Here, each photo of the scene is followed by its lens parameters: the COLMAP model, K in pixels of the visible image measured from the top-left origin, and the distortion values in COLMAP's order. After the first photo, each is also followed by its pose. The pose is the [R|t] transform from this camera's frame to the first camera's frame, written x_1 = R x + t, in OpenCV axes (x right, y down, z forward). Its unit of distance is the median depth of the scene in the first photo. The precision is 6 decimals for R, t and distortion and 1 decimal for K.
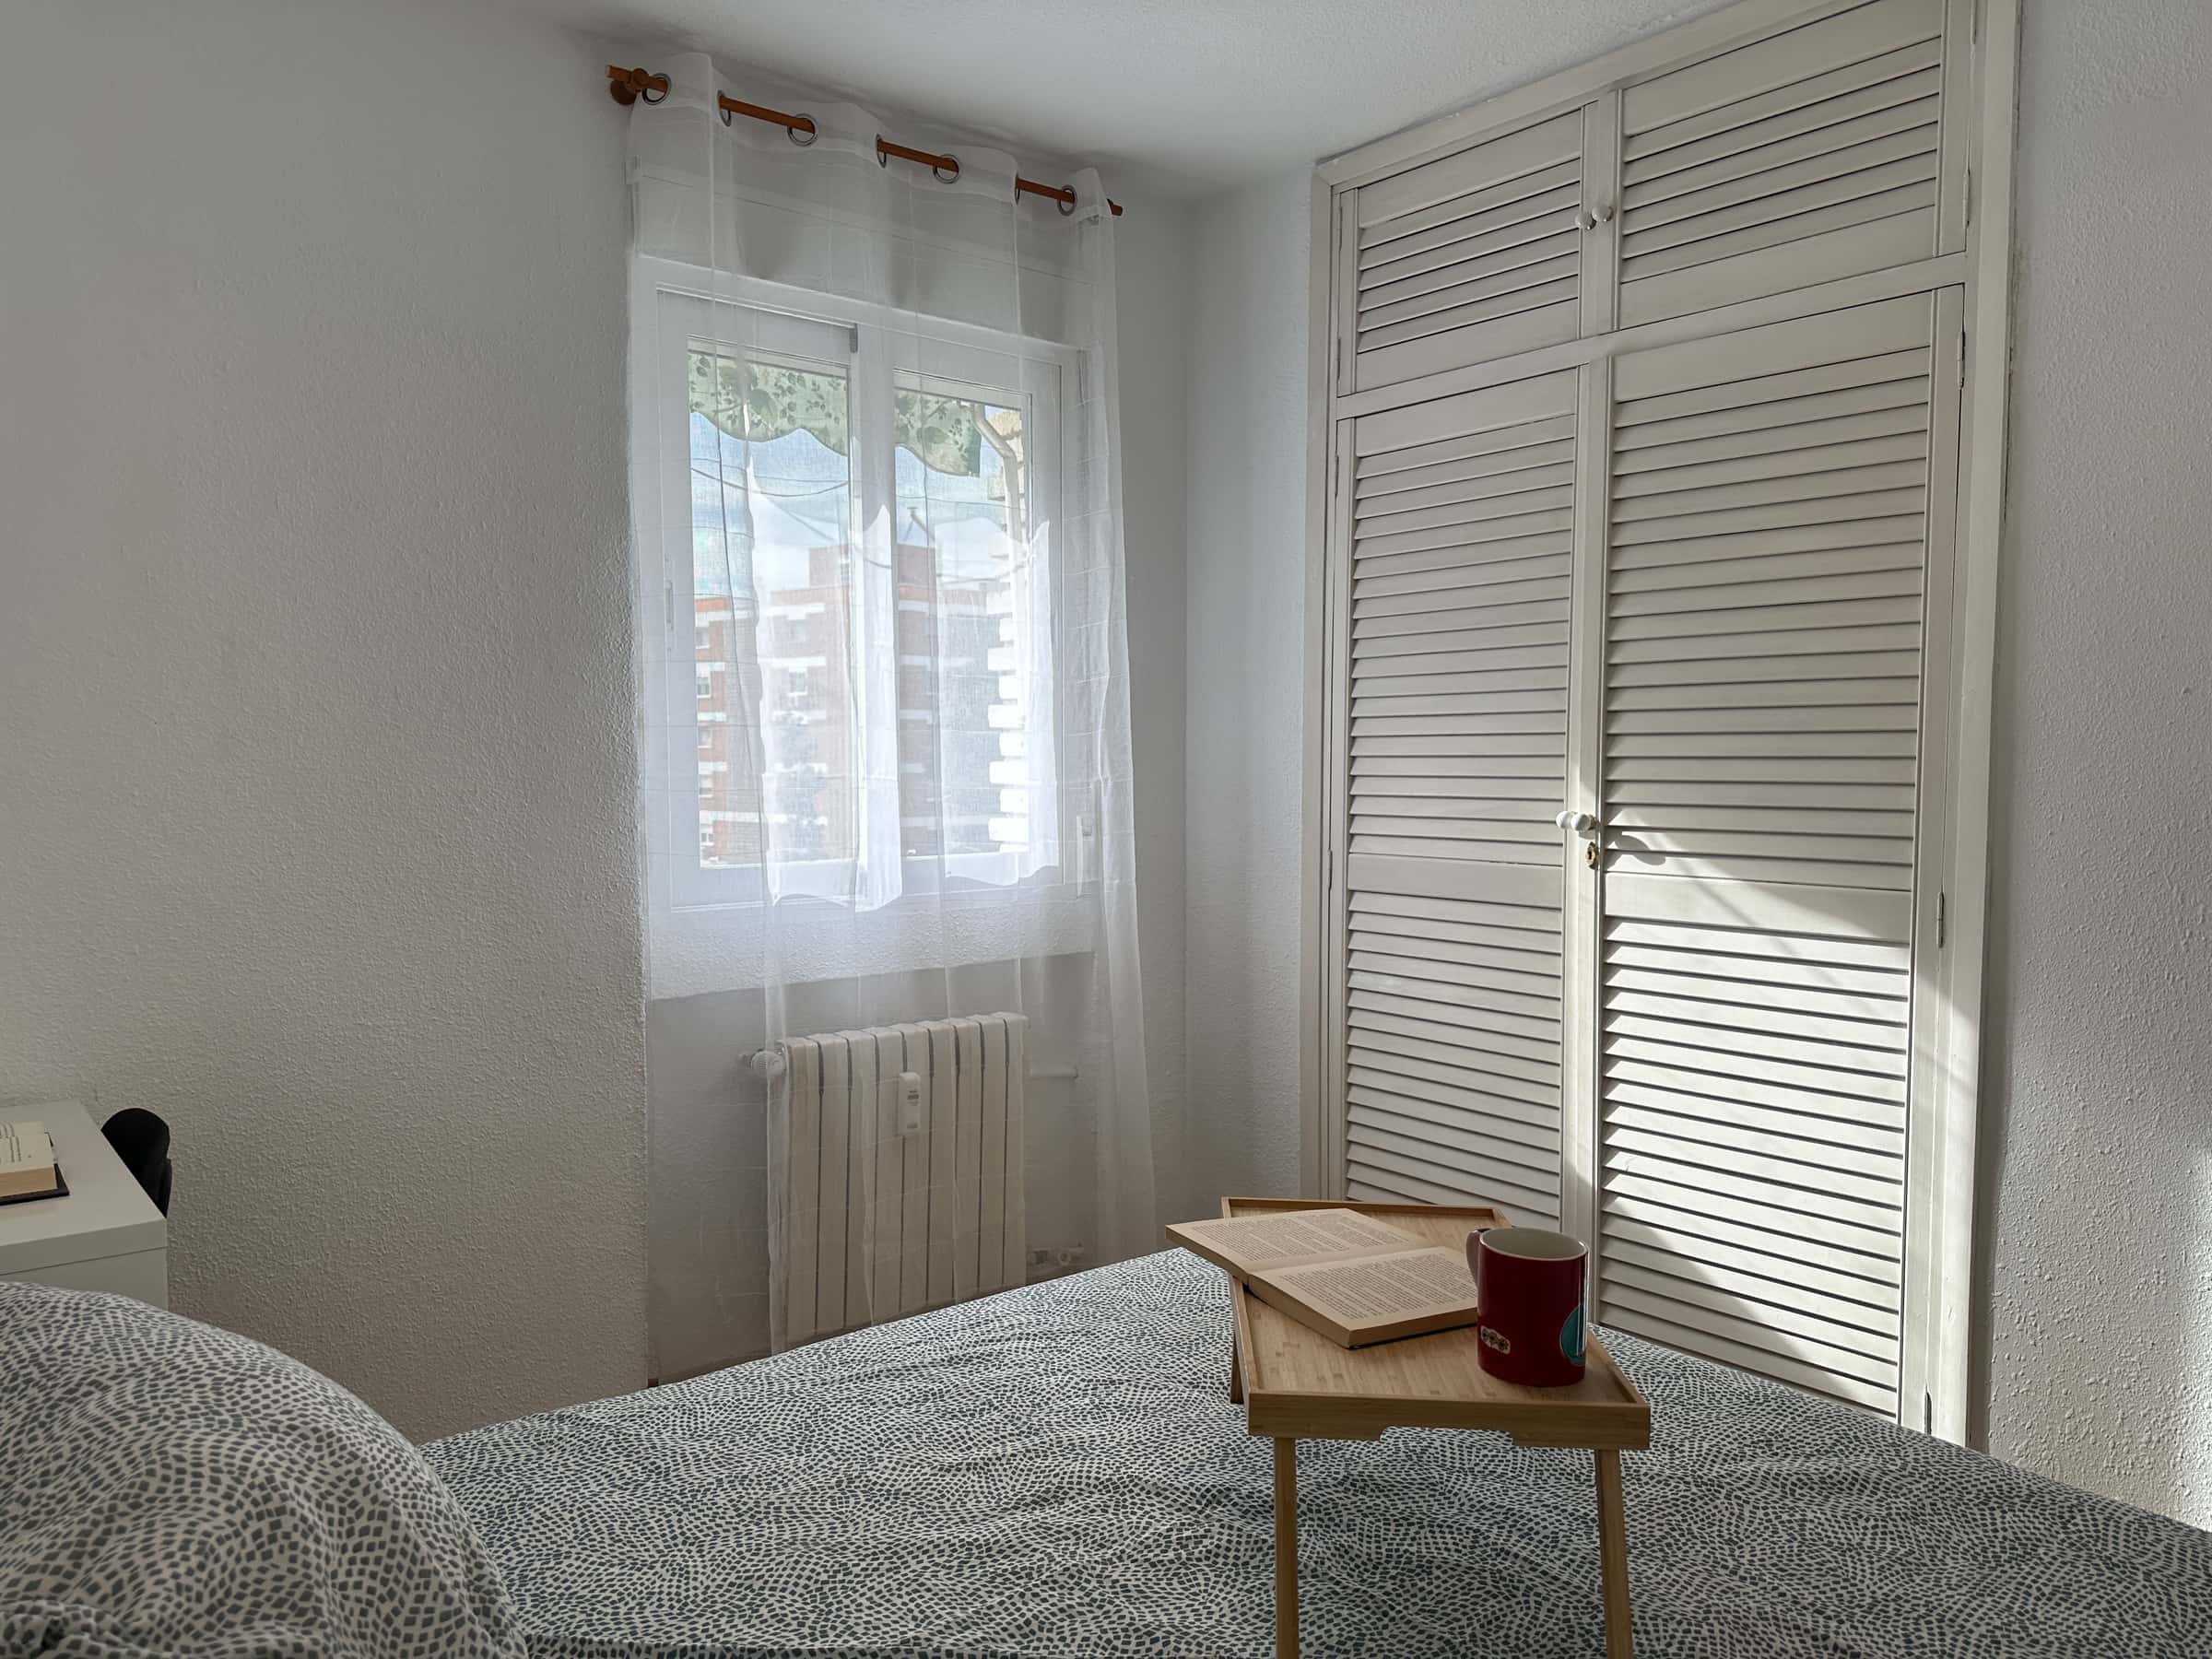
lens RADIAL K [[1582.0, 0, 1106.0], [0, 1582.0, 829.5], [0, 0, 1]] dist [0.119531, -0.175362]
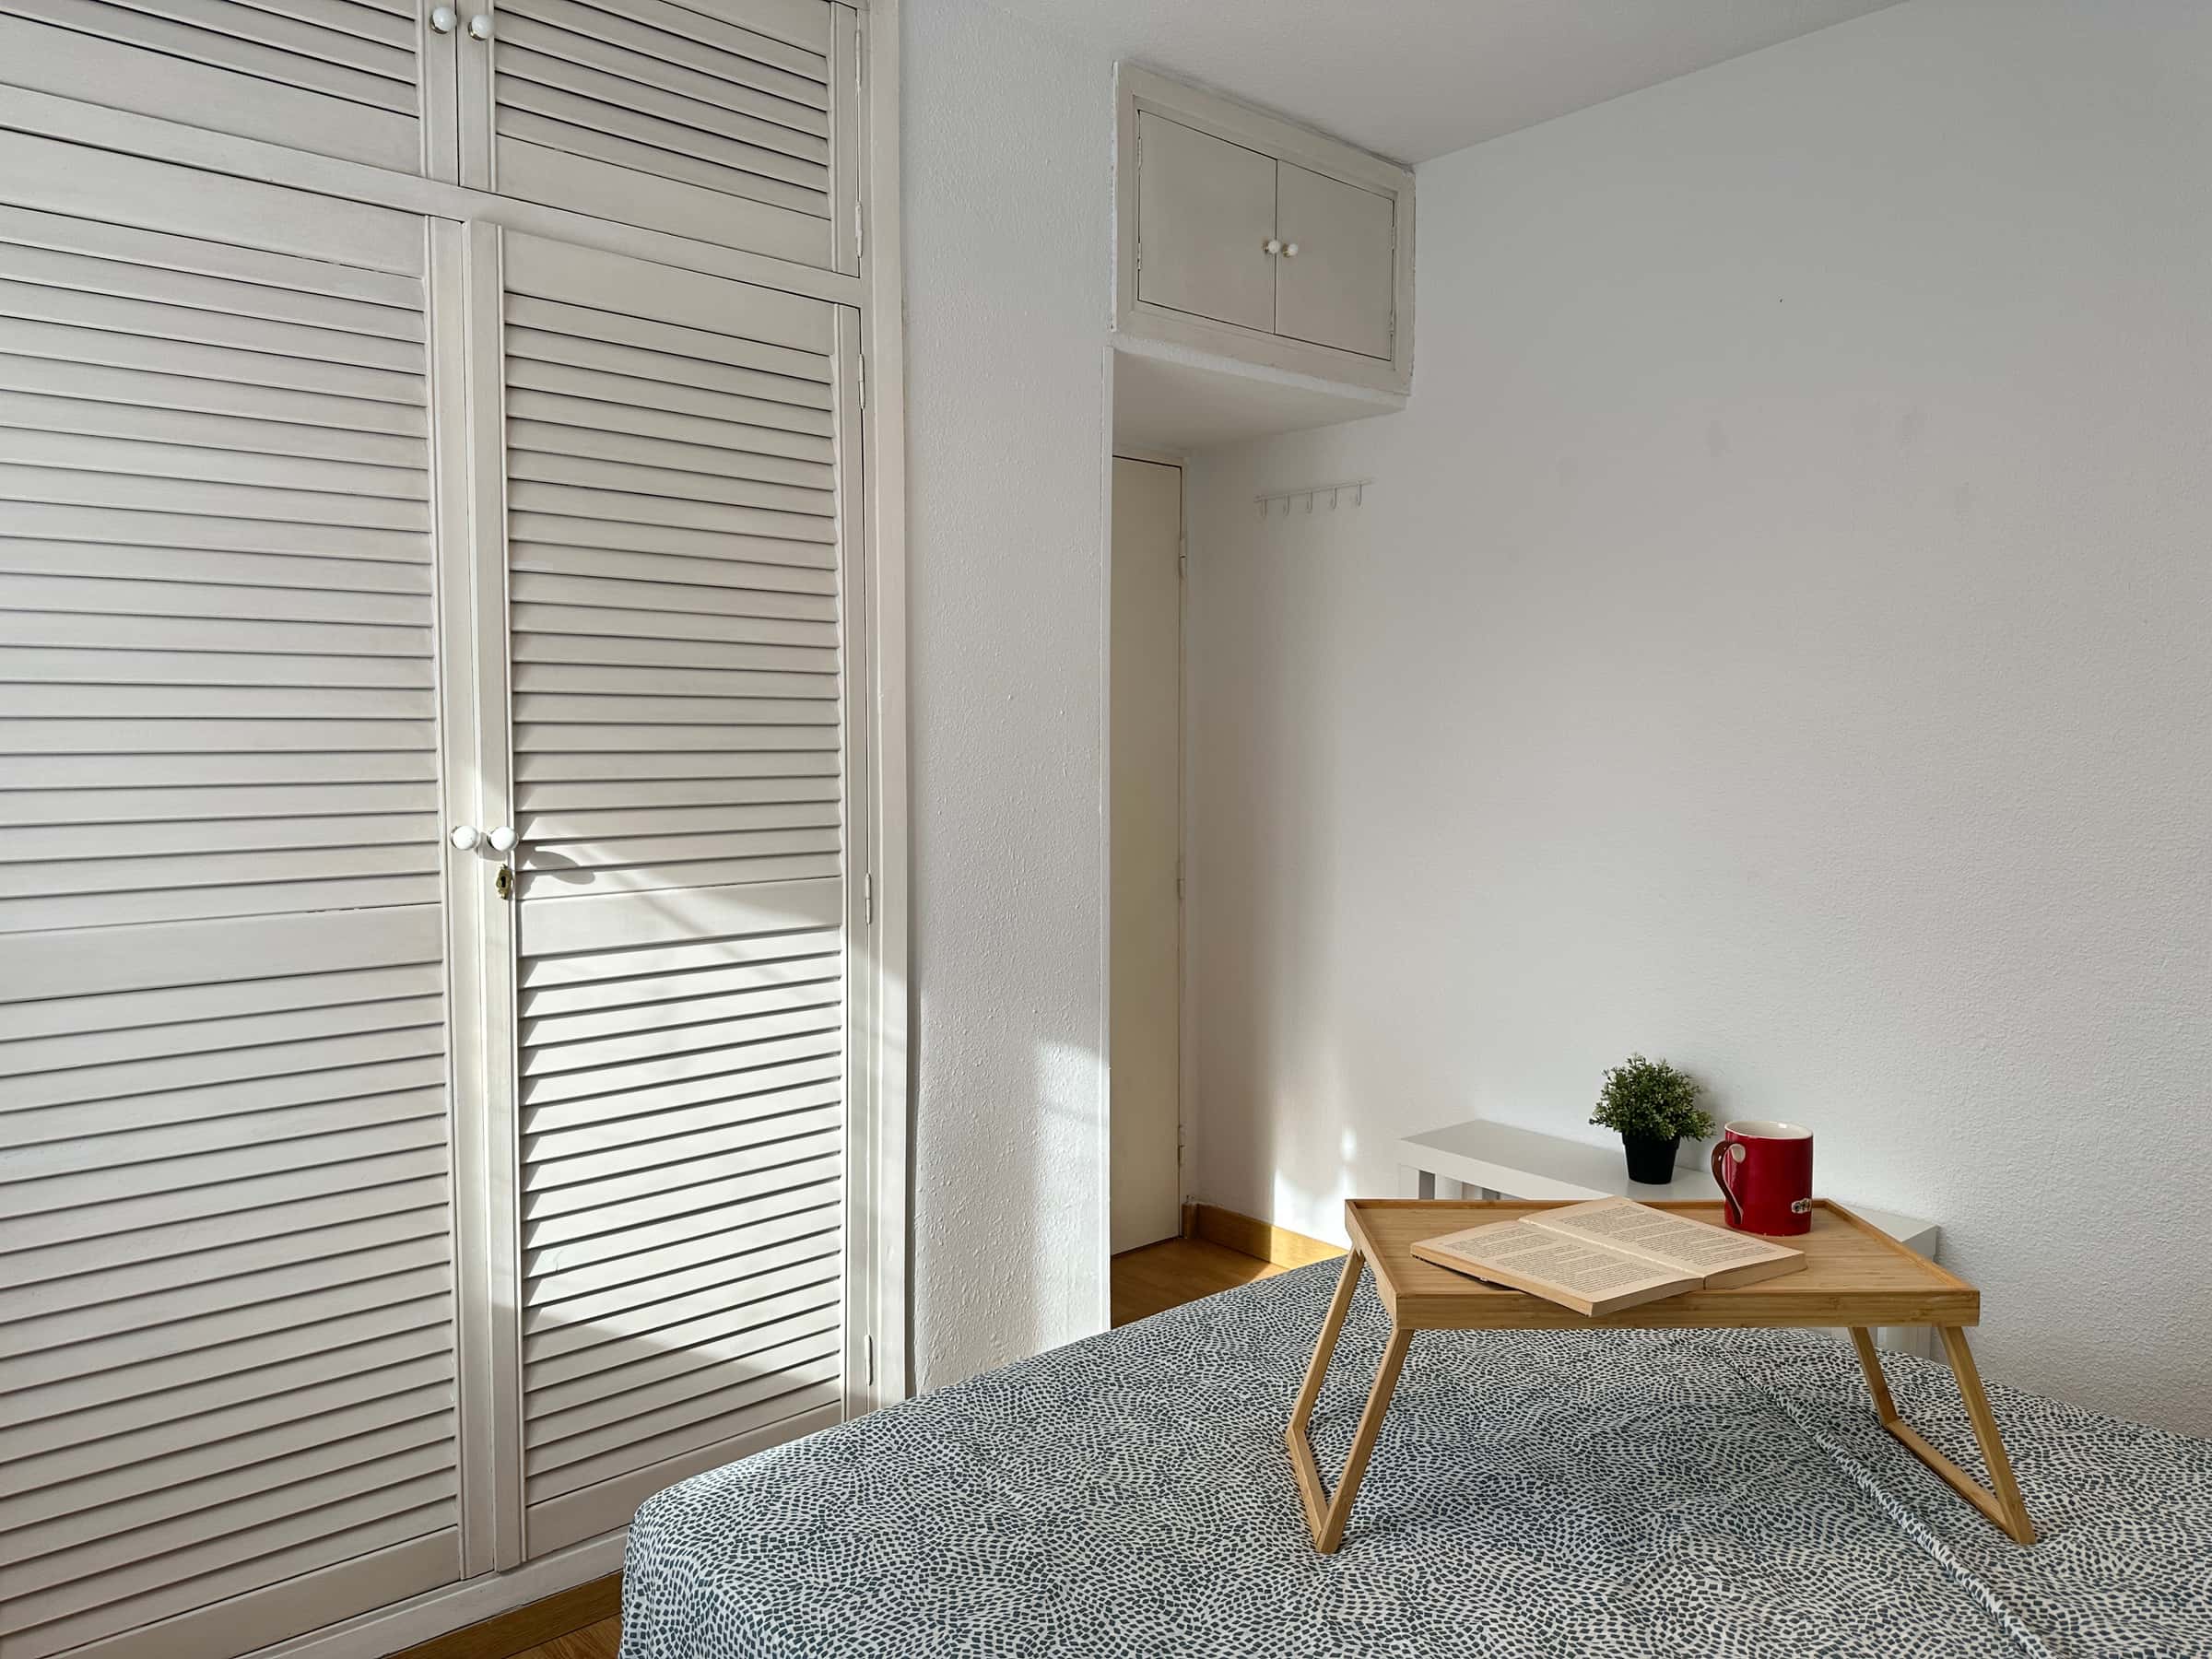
lens RADIAL K [[1582.0, 0, 1106.0], [0, 1582.0, 829.5], [0, 0, 1]] dist [0.119531, -0.175362]
pose [[-0.037828, -0.064861, 0.997177, -0.481196], [0.048258, 0.996608, 0.066654, -0.046968], [-0.998118, 0.050644, -0.034569, 0.760726]]
